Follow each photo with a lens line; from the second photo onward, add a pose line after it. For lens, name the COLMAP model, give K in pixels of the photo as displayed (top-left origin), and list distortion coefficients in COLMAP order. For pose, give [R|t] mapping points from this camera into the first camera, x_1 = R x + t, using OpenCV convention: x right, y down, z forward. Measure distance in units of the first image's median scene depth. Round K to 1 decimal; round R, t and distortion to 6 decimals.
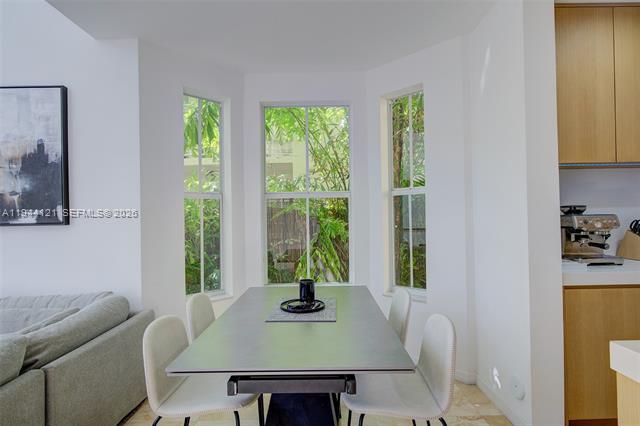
lens RADIAL K [[339.2, 0, 322.9], [0, 339.2, 212.9], [0, 0, 1]] dist [-0.001767, 0.001487]
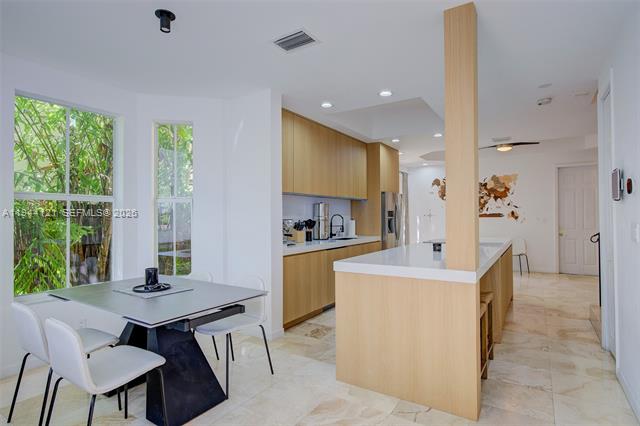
lens RADIAL K [[339.2, 0, 322.9], [0, 339.2, 212.9], [0, 0, 1]] dist [-0.001767, 0.001487]
pose [[0.548475, 0.024158, 0.835818, -0.681504], [-0.010136, 0.999701, -0.022244, 0.009002], [-0.836106, 0.003728, 0.548556, -0.219263]]
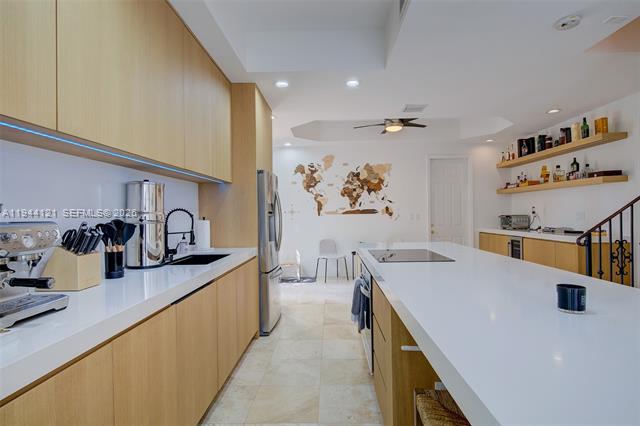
lens RADIAL K [[339.2, 0, 322.9], [0, 339.2, 212.9], [0, 0, 1]] dist [-0.001767, 0.001487]
pose [[0.039026, 0.018247, 0.999072, 0.314444], [0.004323, 0.999821, -0.018430, 0.002510], [-0.999229, 0.005039, 0.038940, 0.532927]]
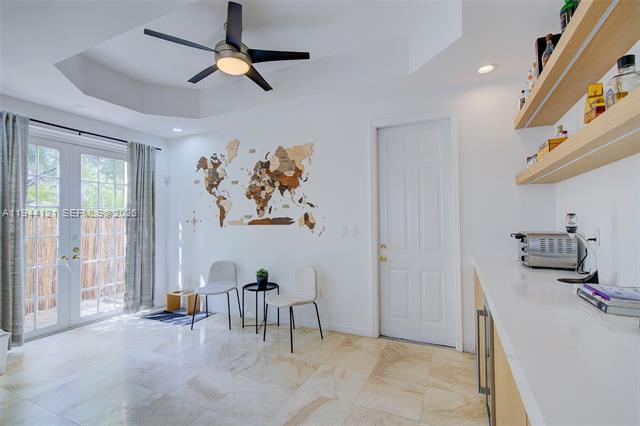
lens RADIAL K [[296.9, 0, 320.0], [0, 296.9, 213.0], [0, 0, 1]] dist [-0.002360, -0.000087]
pose [[0.429781, 0.032499, 0.902348, 1.956581], [-0.003757, 0.999408, -0.034206, -0.054834], [-0.902925, 0.011311, 0.429649, -0.711157]]
